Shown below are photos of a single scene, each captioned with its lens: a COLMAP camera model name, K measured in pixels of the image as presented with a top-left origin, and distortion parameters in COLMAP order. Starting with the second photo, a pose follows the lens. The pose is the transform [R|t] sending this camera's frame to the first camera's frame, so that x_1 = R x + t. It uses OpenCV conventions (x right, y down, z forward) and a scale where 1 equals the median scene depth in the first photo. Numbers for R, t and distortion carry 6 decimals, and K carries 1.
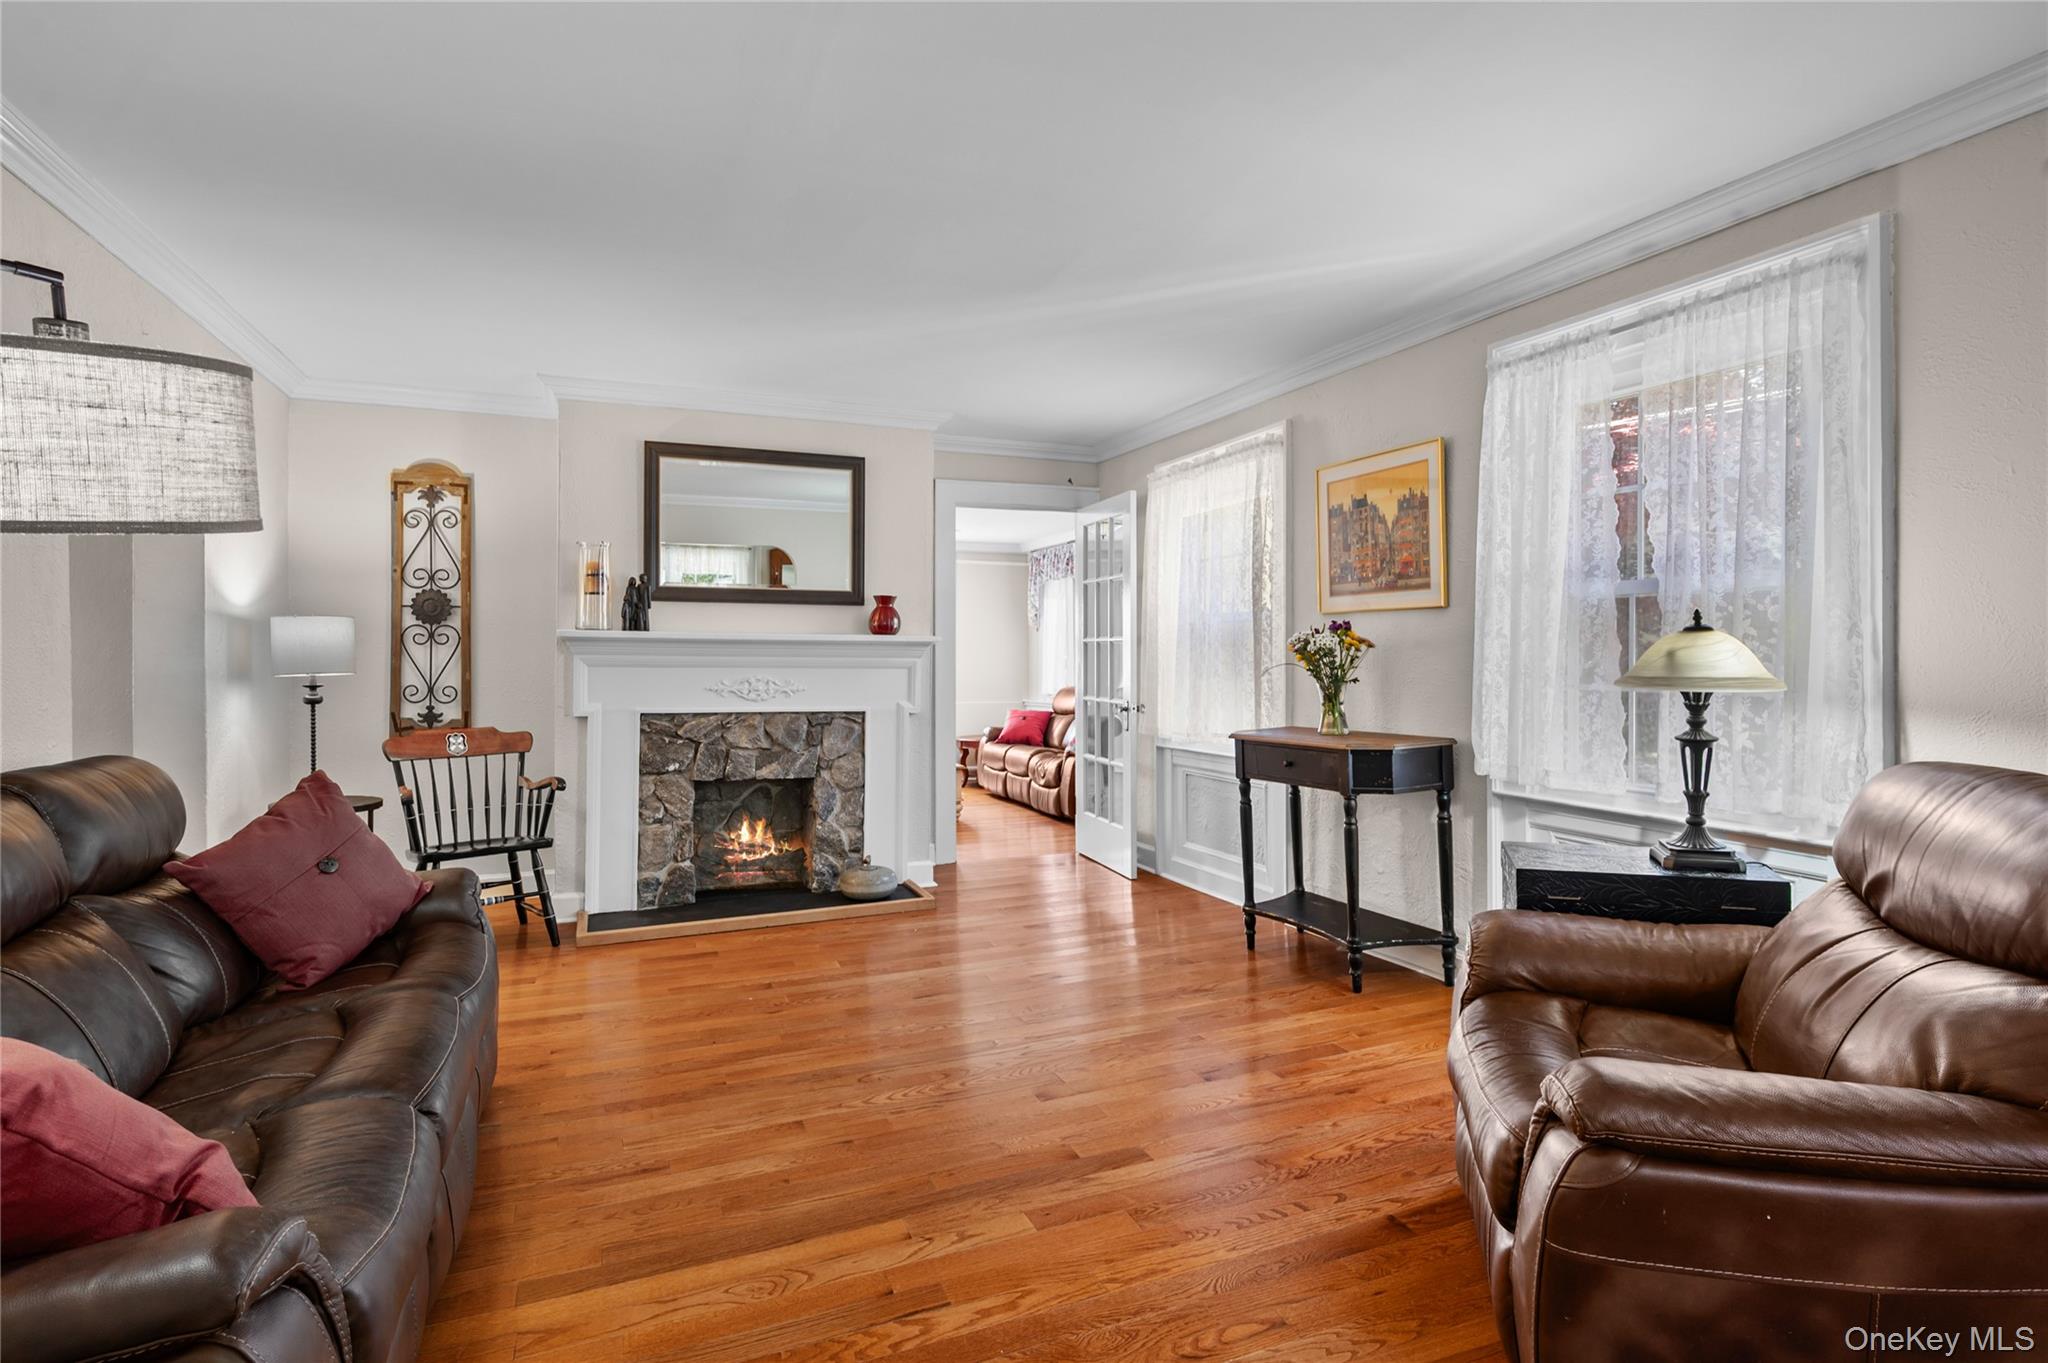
lens RADIAL K [[991.0, 0, 1021.3], [0, 991.0, 672.8], [0, 0, 1]] dist [0.001131, -0.000011]
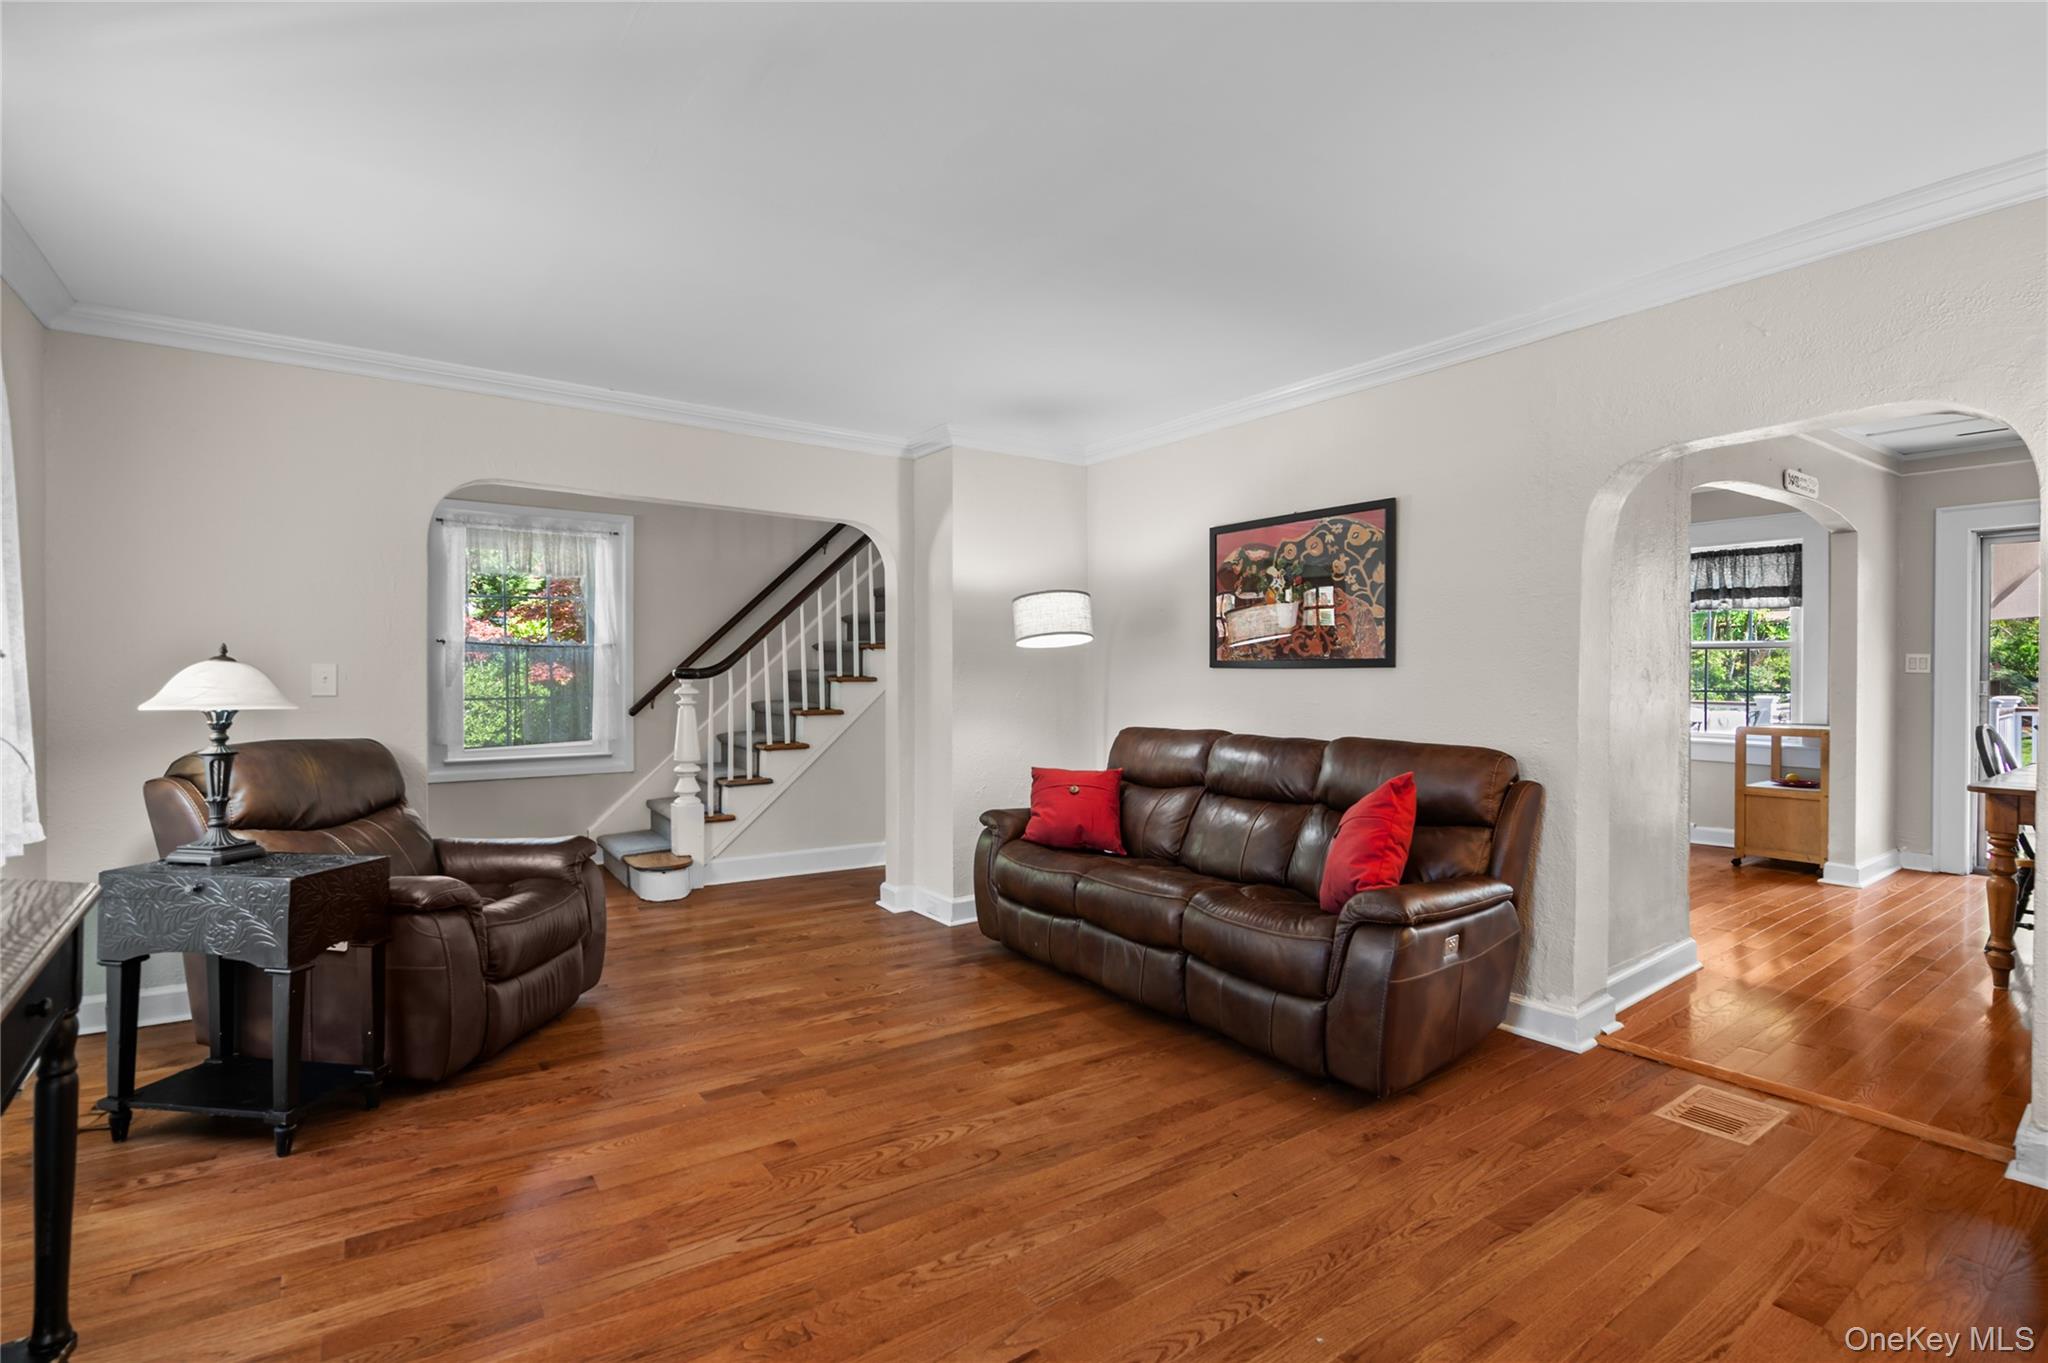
lens RADIAL K [[991.0, 0, 1030.6], [0, 991.0, 669.9], [0, 0, 1]] dist [0.001131, -0.000011]
pose [[-0.971291, 0.004209, -0.237856, 0.024534], [0.000517, 0.999878, 0.015586, -0.049411], [0.237893, 0.015016, -0.971175, 2.296063]]
